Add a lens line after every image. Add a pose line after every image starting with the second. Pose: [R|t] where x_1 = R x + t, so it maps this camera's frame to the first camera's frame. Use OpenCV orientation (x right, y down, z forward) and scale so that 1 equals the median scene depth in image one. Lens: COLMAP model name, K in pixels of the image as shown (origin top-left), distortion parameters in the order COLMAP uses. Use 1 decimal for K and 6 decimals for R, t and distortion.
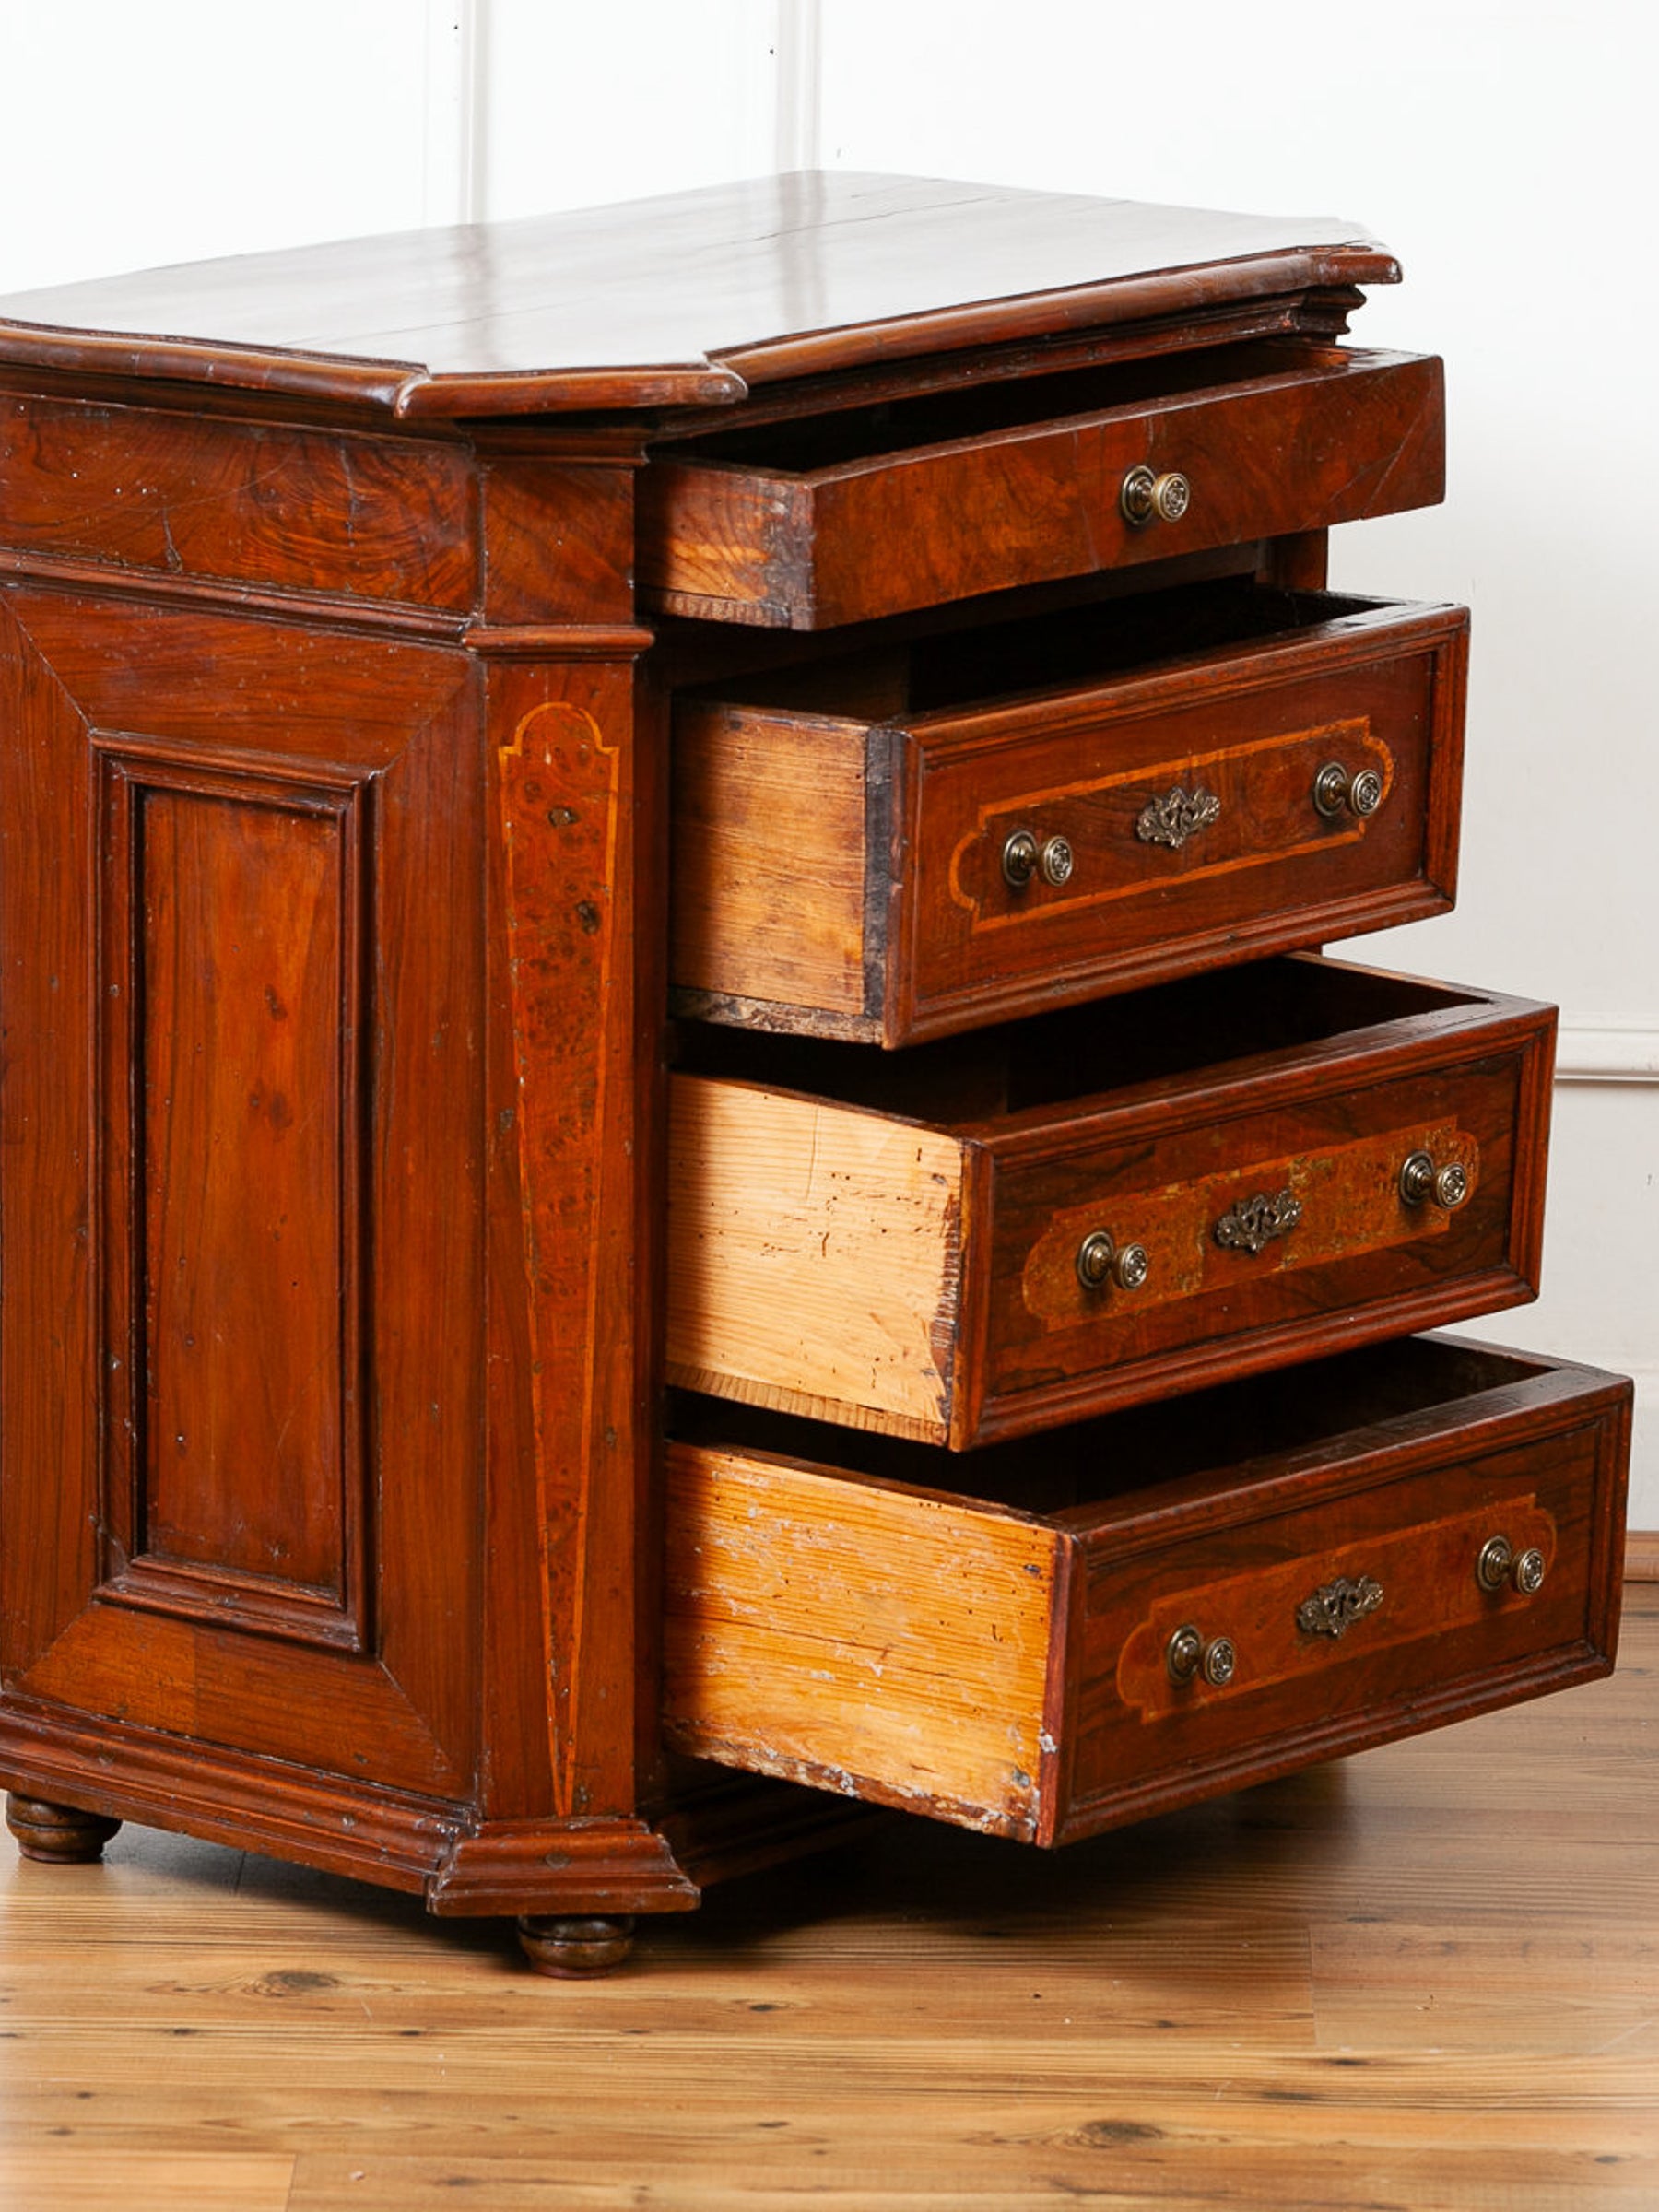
lens RADIAL K [[14471.8, 0, 829.5], [0, 14471.8, 1106.0], [0, 0, 1]] dist [-0.115076, 7.640639]
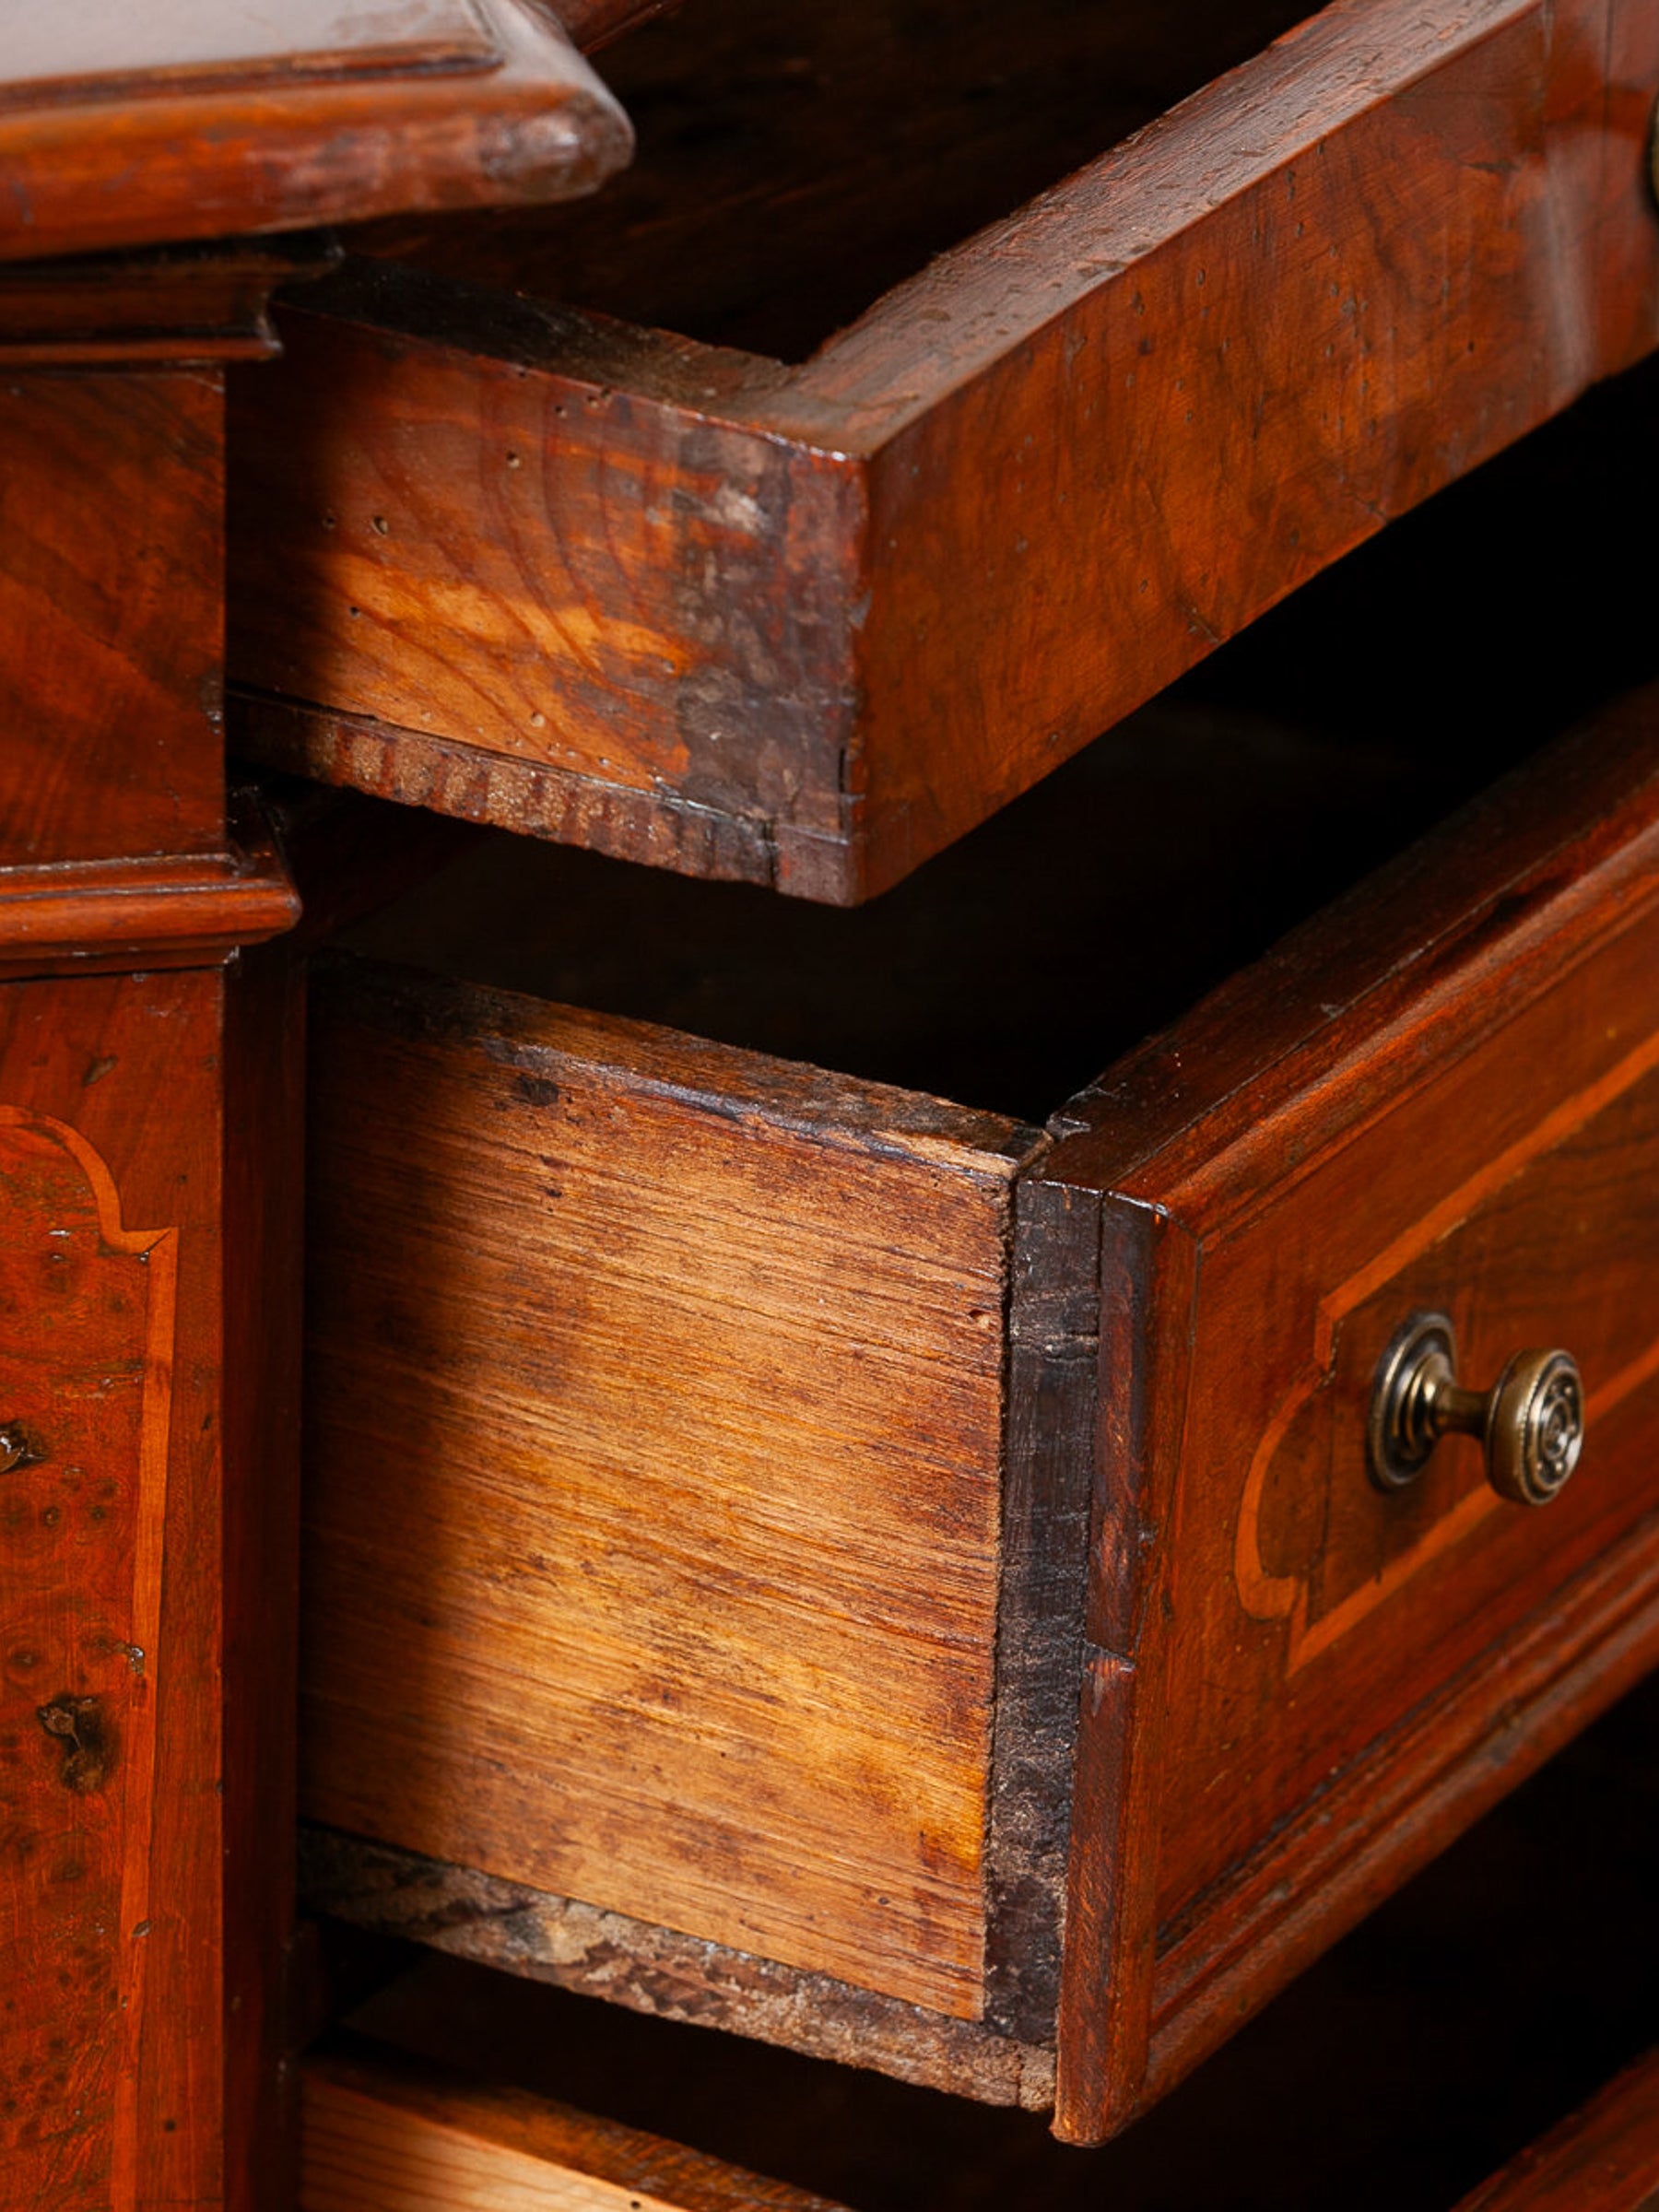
lens RADIAL K [[14471.8, 0, 829.5], [0, 14471.8, 1106.0], [0, 0, 1]] dist [-0.115076, 7.640639]
pose [[0.989822, -0.047533, 0.134138, -0.041443], [0.014333, 0.971075, 0.238345, -0.099047], [-0.141587, -0.233997, 0.961872, 0.708335]]
